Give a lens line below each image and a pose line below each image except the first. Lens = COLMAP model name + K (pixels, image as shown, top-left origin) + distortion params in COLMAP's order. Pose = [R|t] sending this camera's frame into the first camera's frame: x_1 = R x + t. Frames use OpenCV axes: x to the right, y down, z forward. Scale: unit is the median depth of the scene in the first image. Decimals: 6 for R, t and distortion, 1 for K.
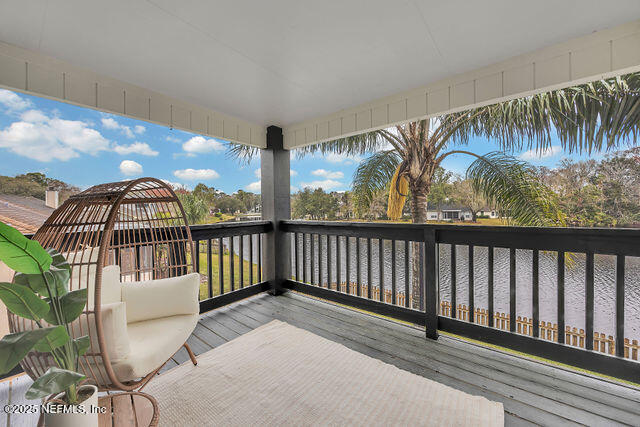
lens RADIAL K [[247.2, 0, 317.1], [0, 247.2, 212.8], [0, 0, 1]] dist [-0.000380, -0.000048]
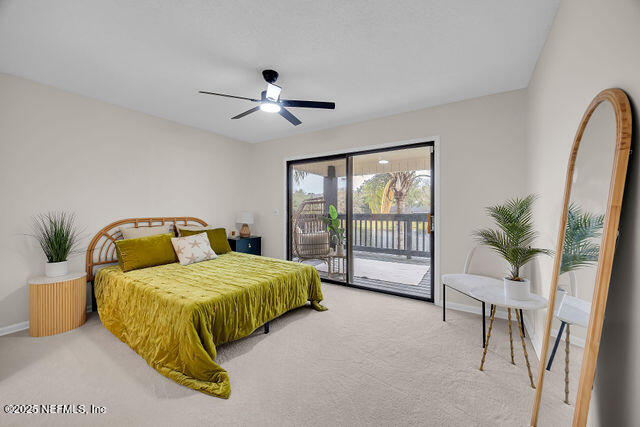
lens RADIAL K [[247.2, 0, 321.2], [0, 247.2, 207.5], [0, 0, 1]] dist [-0.000380, -0.000048]
pose [[0.993499, 0.015810, 0.112739, -0.318964], [-0.014296, 0.999797, -0.014227, 0.004369], [-0.112941, 0.012522, 0.993523, -0.628531]]
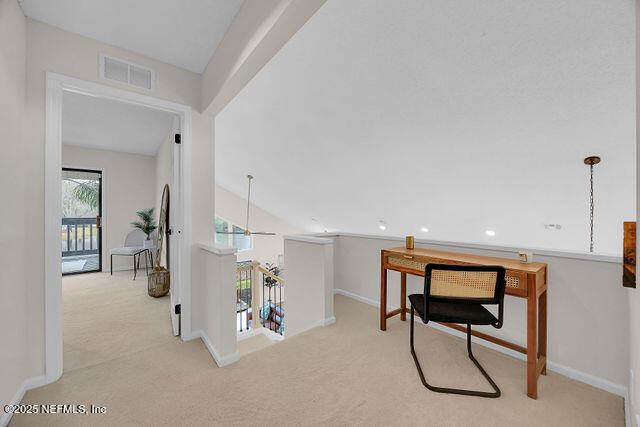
lens RADIAL K [[247.2, 0, 323.0], [0, 247.2, 214.1], [0, 0, 1]] dist [-0.000380, -0.000048]
pose [[0.206846, 0.014792, 0.978262, -0.788385], [0.009362, 0.999810, -0.017097, 0.025772], [-0.978329, 0.012695, 0.206669, -1.158484]]
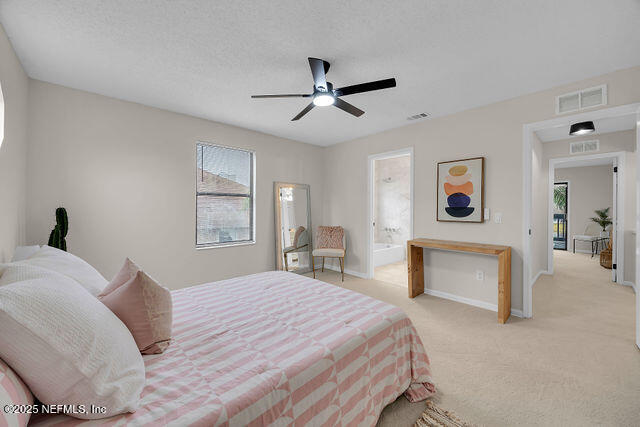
lens RADIAL K [[247.2, 0, 319.8], [0, 247.2, 211.5], [0, 0, 1]] dist [-0.000380, -0.000048]
pose [[0.988658, 0.022450, -0.148498, -1.274589], [-0.022769, 0.999741, -0.000445, 0.034554], [0.148449, 0.003821, 0.988913, -1.802201]]
